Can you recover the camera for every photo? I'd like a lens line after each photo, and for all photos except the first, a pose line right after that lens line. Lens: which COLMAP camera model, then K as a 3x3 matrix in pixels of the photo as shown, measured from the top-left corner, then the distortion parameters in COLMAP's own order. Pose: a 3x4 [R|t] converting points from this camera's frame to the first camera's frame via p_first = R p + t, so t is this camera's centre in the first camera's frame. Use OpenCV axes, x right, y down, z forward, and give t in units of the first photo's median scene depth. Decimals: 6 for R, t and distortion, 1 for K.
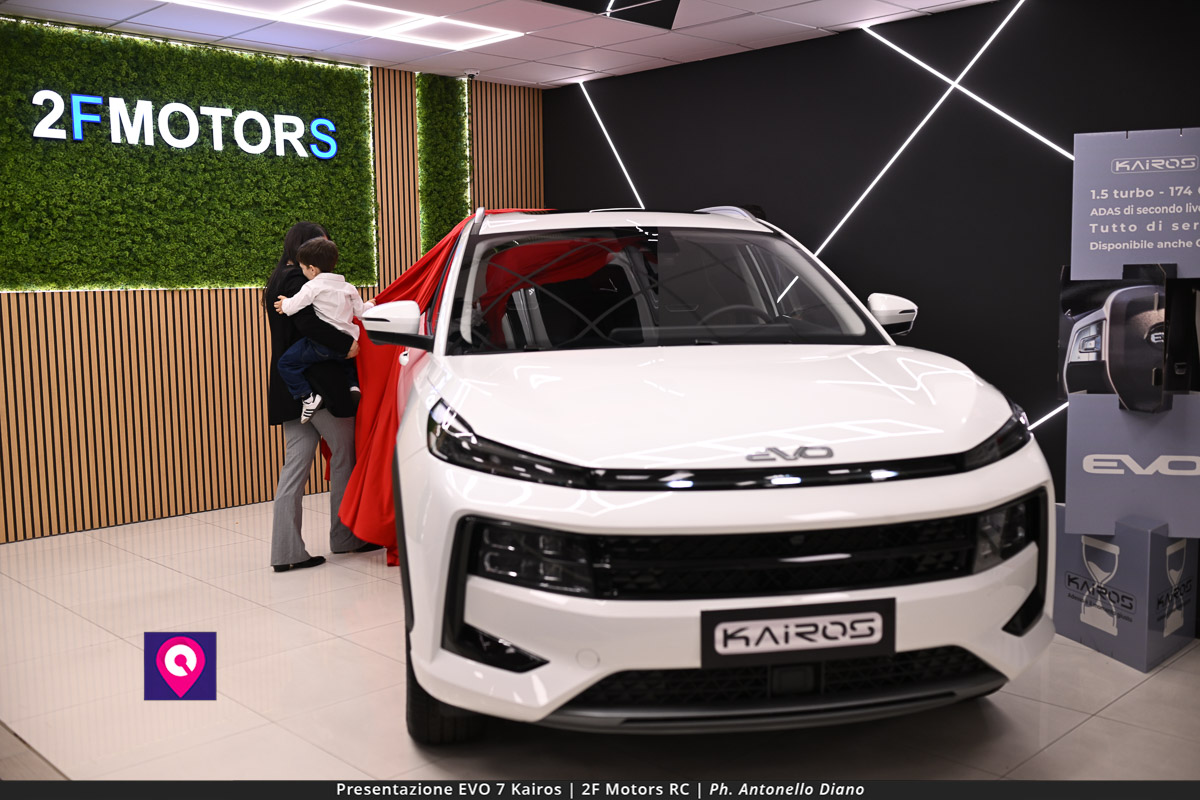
lens RADIAL K [[1134.3, 0, 600.0], [0, 1134.3, 400.0], [0, 0, 1]] dist [0.001232, 0.006661]
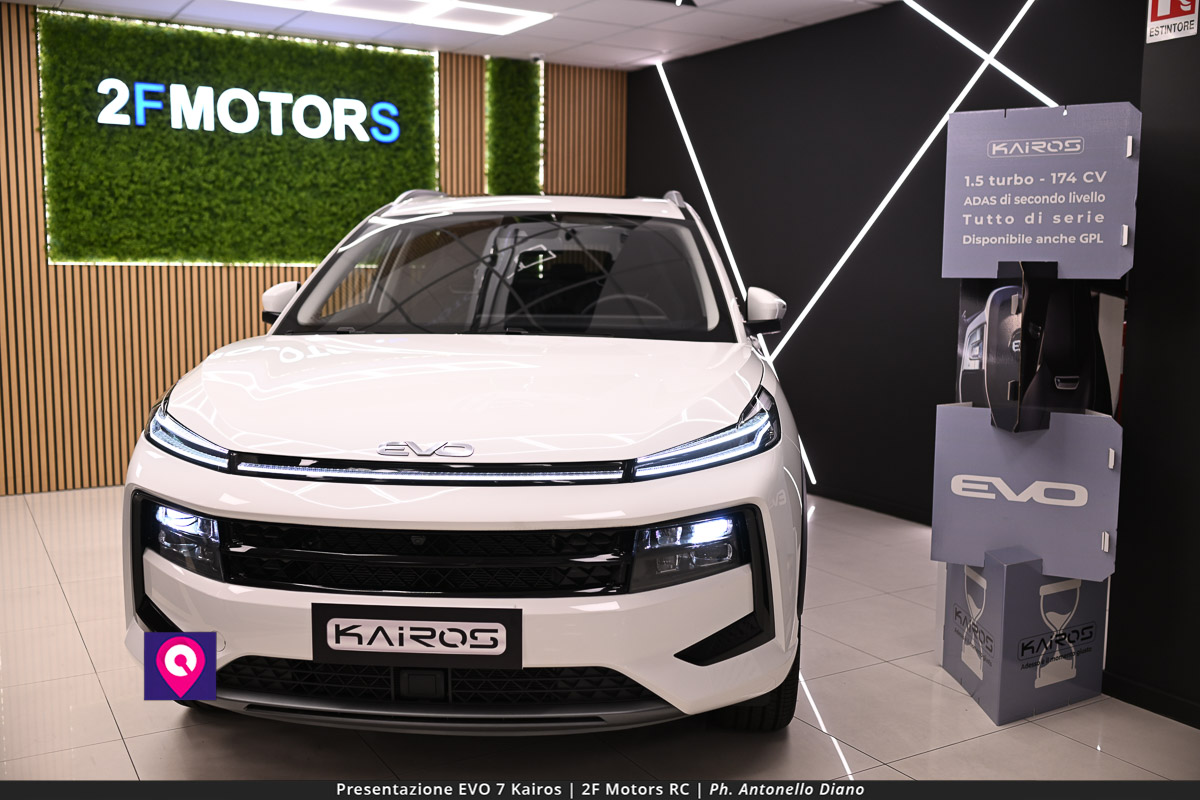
lens RADIAL K [[1135.8, 0, 595.8], [0, 1135.8, 400.4], [0, 0, 1]] dist [-0.002921, 0.012136]
pose [[0.970600, 0.052176, -0.234976, 0.236851], [-0.048901, 0.998608, 0.019749, -0.008950], [0.235680, -0.007678, 0.971800, 0.045562]]
